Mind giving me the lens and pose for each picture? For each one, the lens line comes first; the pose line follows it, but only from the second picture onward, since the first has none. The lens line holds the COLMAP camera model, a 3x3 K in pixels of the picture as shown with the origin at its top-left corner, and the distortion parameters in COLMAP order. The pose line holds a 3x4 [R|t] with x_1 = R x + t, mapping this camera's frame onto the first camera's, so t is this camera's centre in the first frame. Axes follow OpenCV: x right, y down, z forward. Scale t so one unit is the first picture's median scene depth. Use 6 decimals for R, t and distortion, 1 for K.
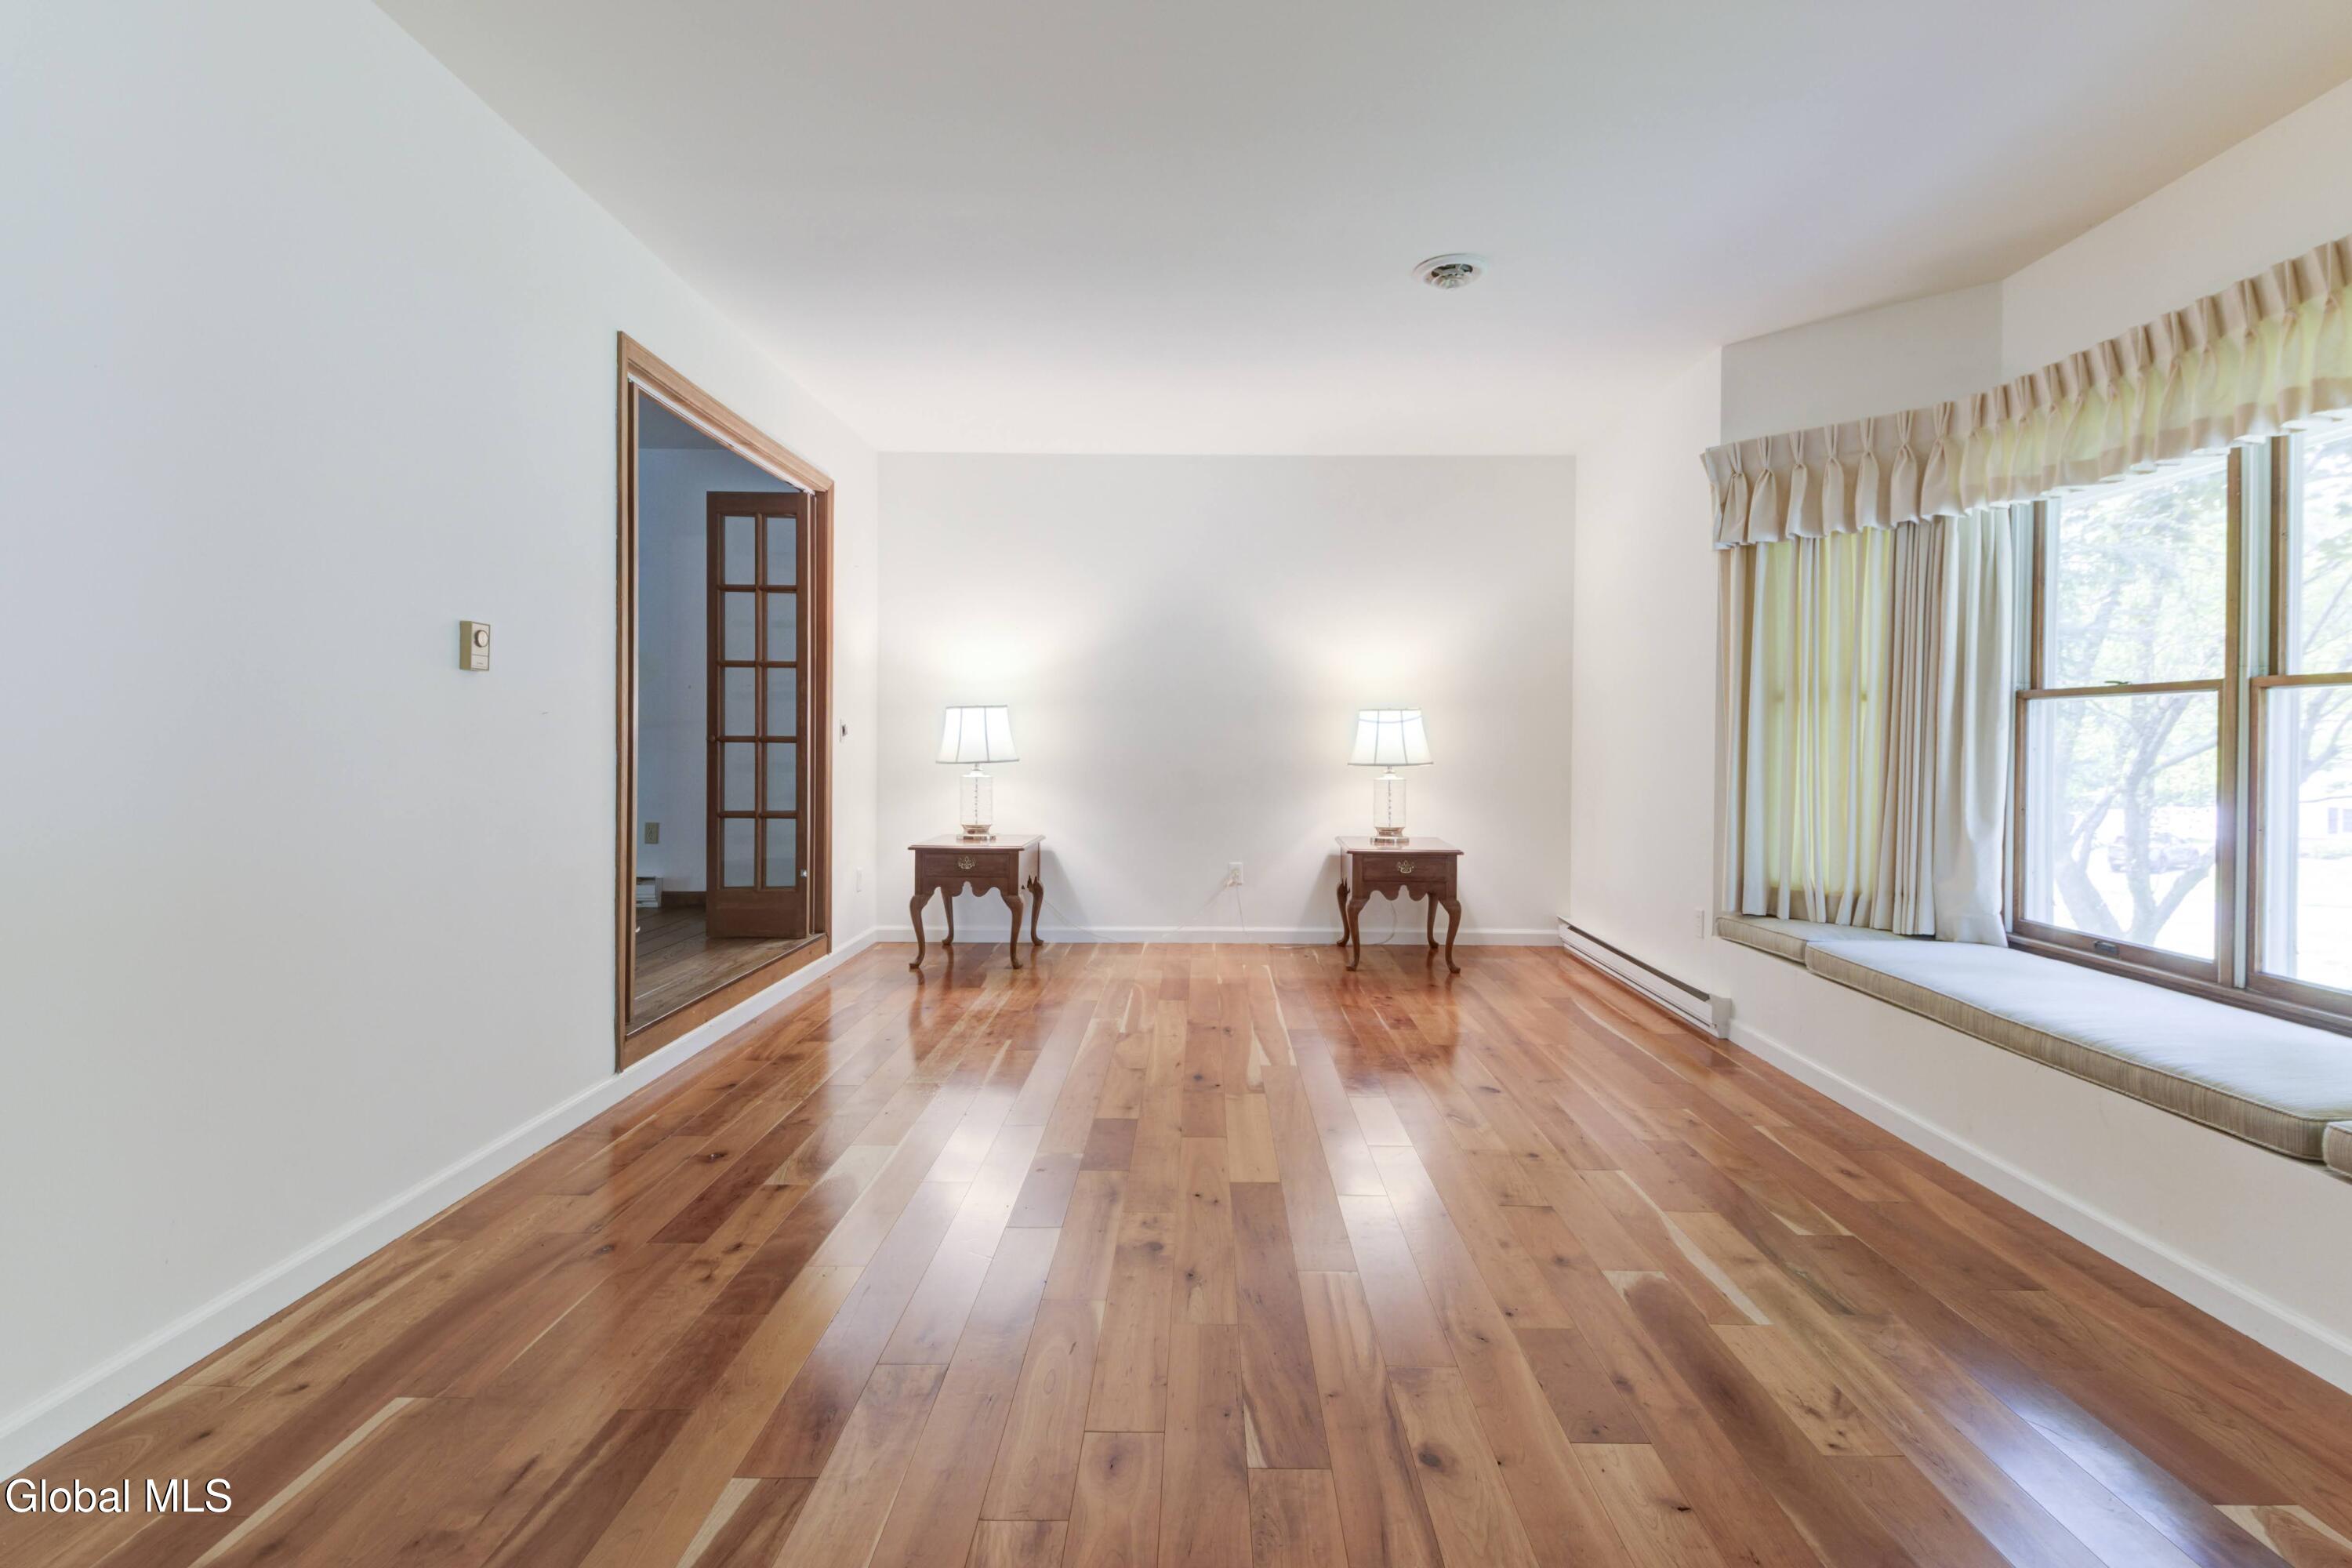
lens RADIAL K [[1158.8, 0, 1175.0], [0, 1158.8, 746.5], [0, 0, 1]] dist [-0.000133, 0.000021]
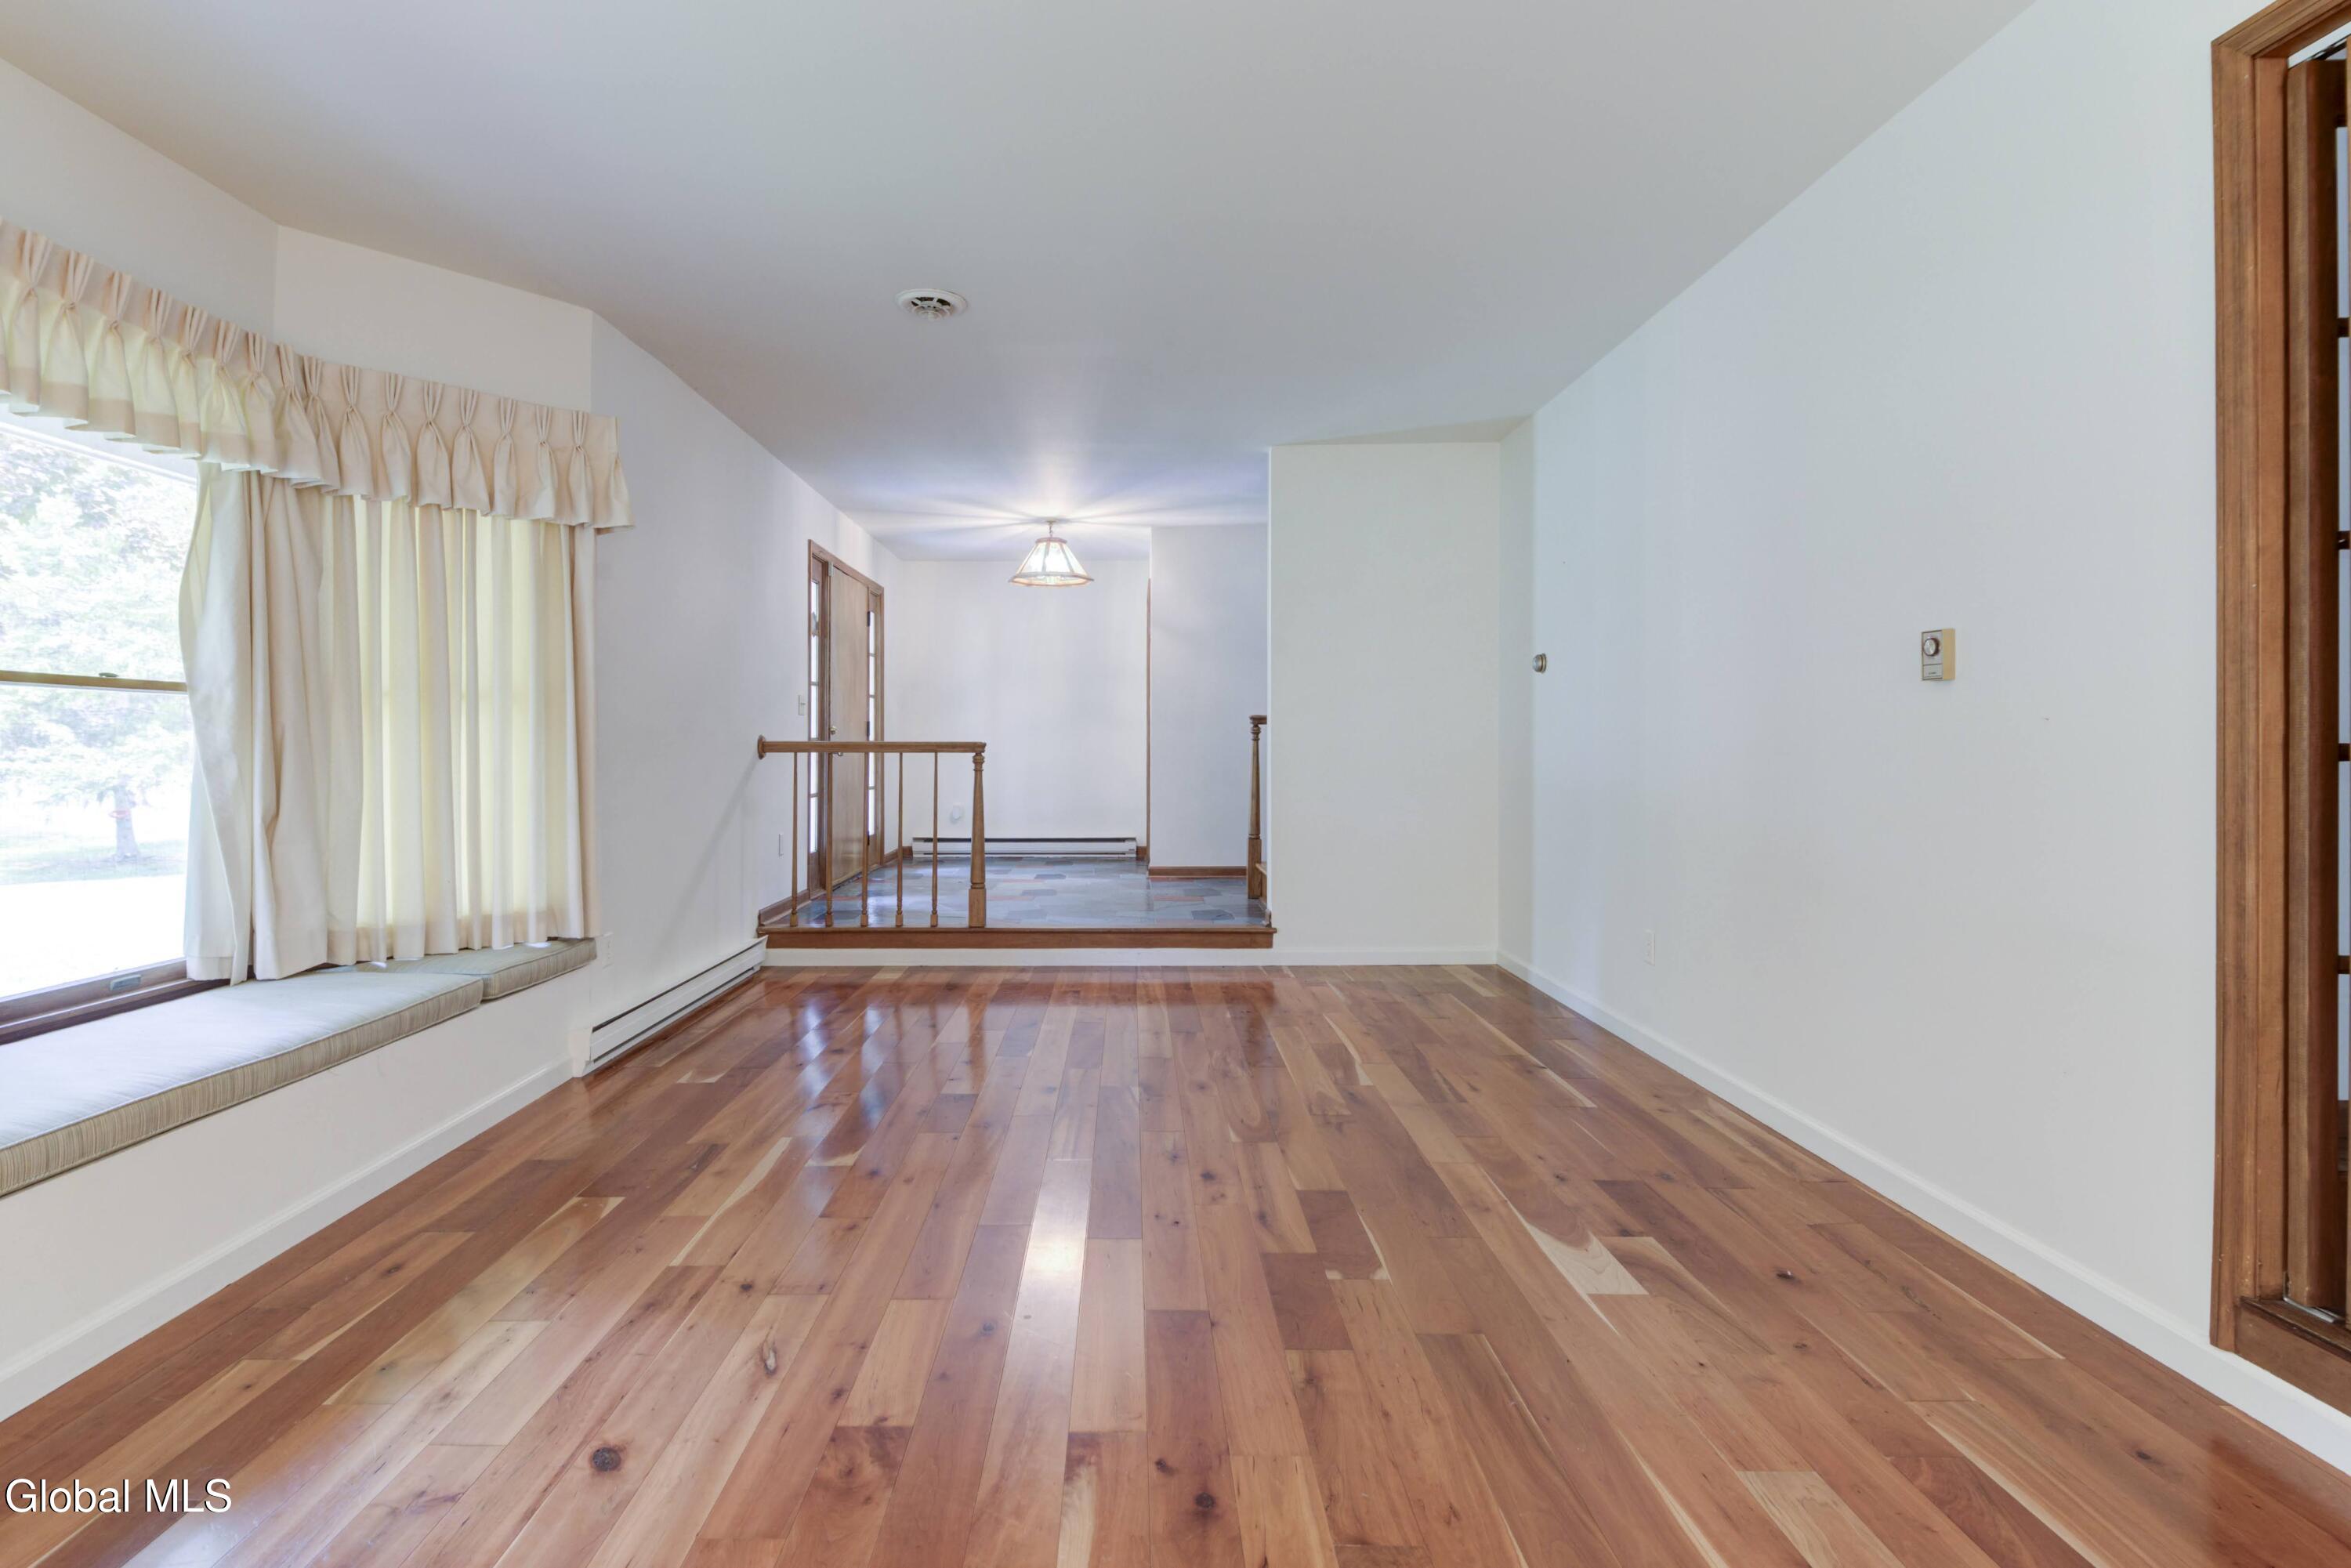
lens RADIAL K [[1158.2, 0, 1174.5], [0, 1158.2, 746.5], [0, 0, 1]] dist [-0.000133, 0.000021]
pose [[-0.998158, -0.005781, -0.060392, 0.085338], [-0.006139, 0.999965, 0.005746, -0.013590], [0.060356, 0.006106, -0.998158, 2.053652]]
